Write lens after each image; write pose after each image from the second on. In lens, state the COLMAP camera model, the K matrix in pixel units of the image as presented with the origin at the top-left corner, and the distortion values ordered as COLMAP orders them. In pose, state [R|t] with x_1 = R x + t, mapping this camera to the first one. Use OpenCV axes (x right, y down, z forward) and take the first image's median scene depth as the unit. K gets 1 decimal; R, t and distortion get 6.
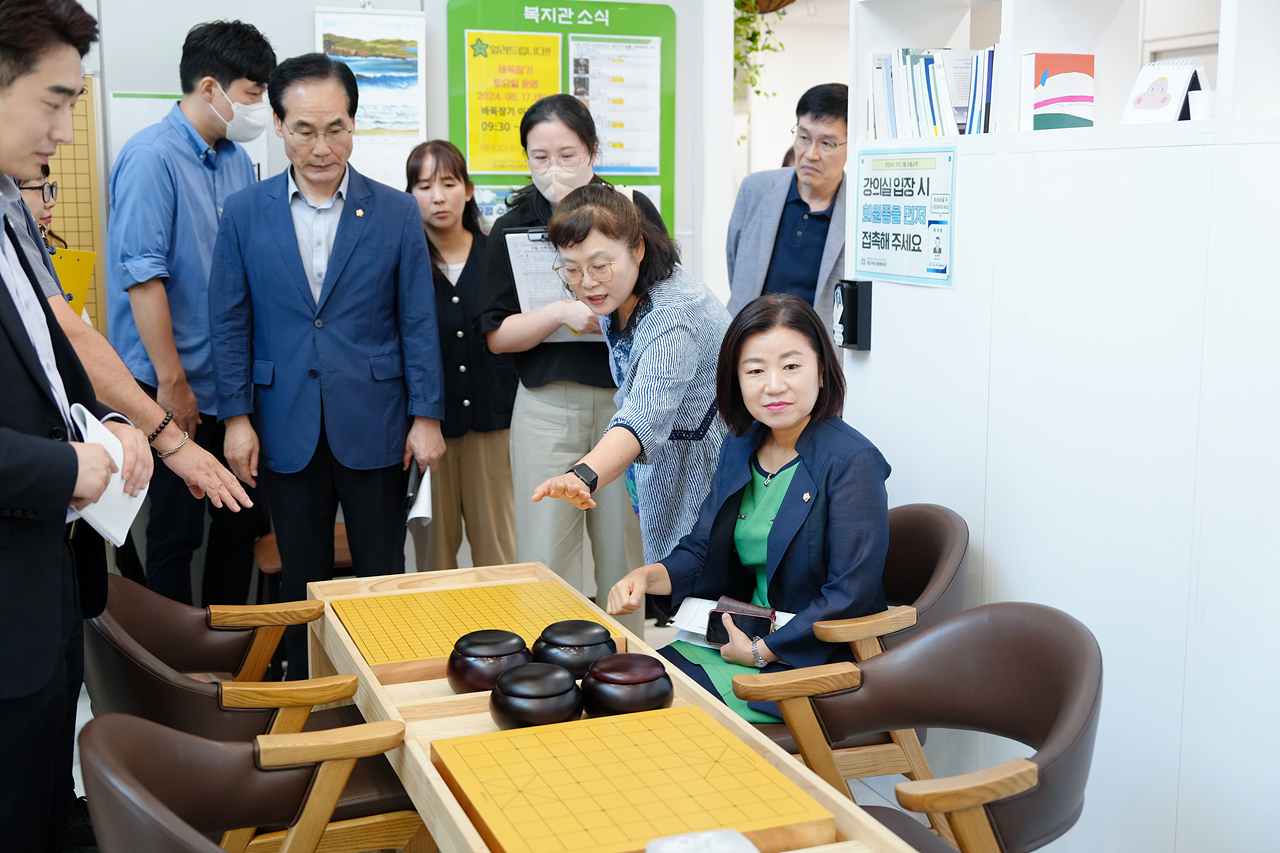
lens RADIAL K [[1539.2, 0, 640.0], [0, 1539.2, 426.5], [0, 0, 1]] dist [-0.001934, -0.017556]
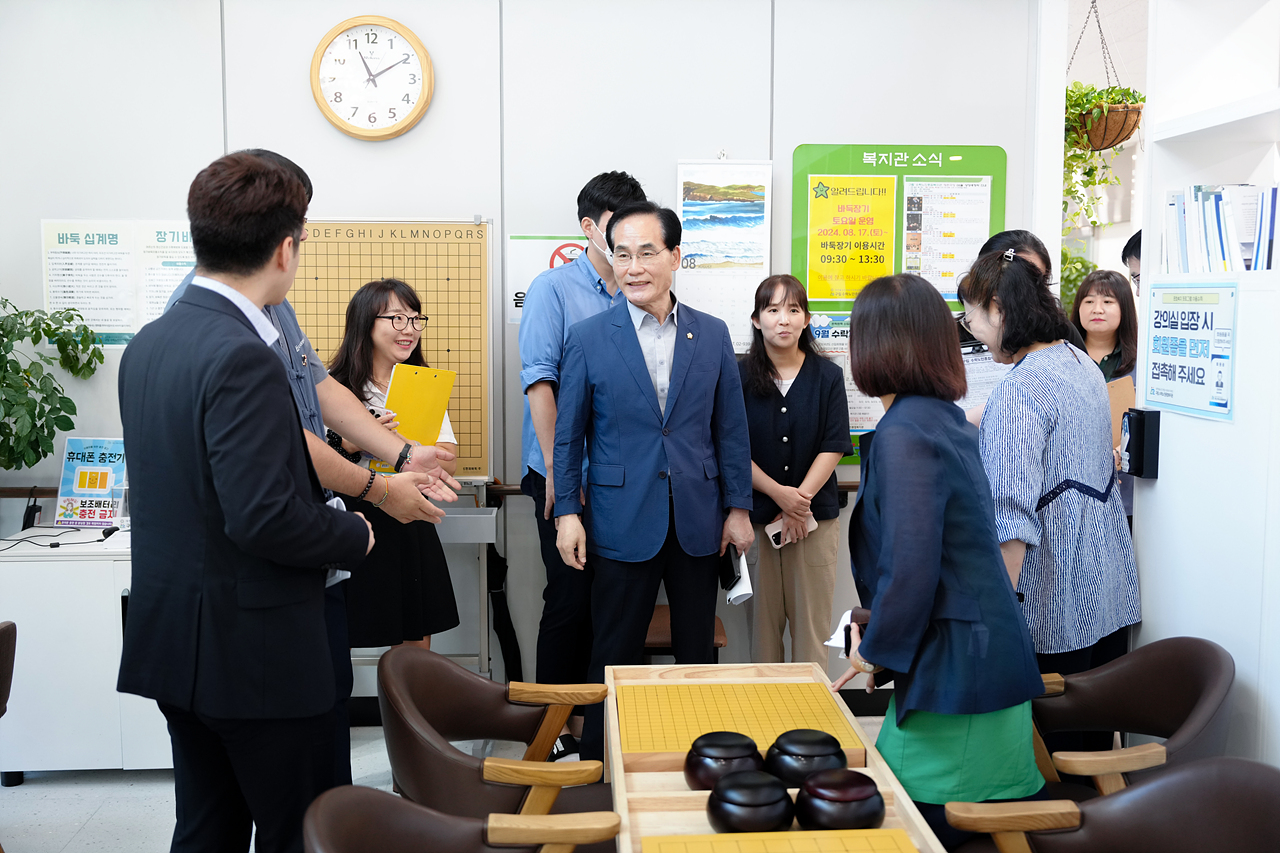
lens RADIAL K [[1321.7, 0, 640.0], [0, 1321.7, 426.5], [0, 0, 1]] dist [-0.020528, -0.024173]
pose [[0.950117, 0.029716, -0.310475, 0.100218], [-0.046705, 0.997782, -0.047427, -0.028252], [0.308377, 0.059562, 0.949398, 0.068403]]
